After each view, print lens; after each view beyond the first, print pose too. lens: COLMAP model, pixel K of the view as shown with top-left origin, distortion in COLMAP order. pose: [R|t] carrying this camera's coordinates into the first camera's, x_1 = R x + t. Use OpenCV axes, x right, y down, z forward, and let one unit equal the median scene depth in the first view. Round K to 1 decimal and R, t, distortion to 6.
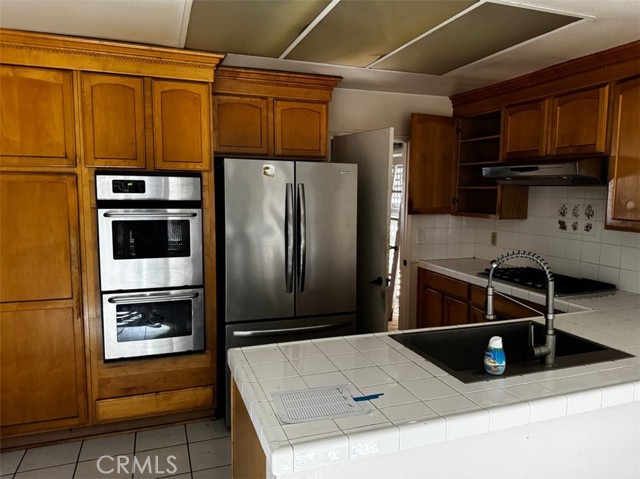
lens RADIAL K [[453.5, 0, 320.0], [0, 453.5, 239.5], [0, 0, 1]] dist [0.000934, -0.000267]
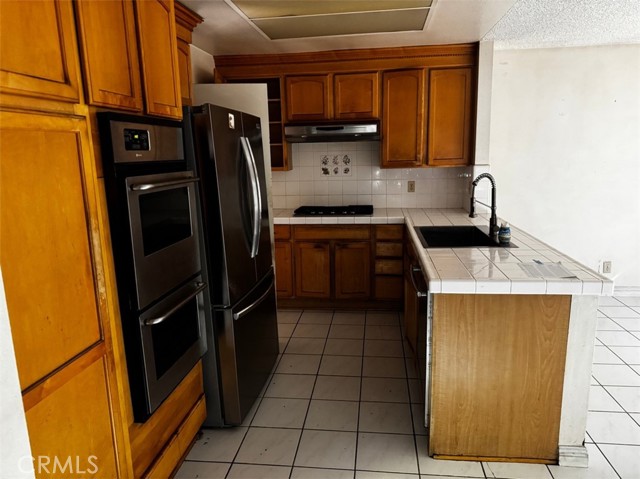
lens RADIAL K [[454.5, 0, 320.0], [0, 454.5, 239.5], [0, 0, 1]] dist [0.053749, -0.001704]
pose [[0.453164, -0.189597, 0.871031, -0.756025], [0.125419, 0.980961, 0.148274, -0.037389], [-0.882560, 0.042052, 0.468315, 0.403893]]
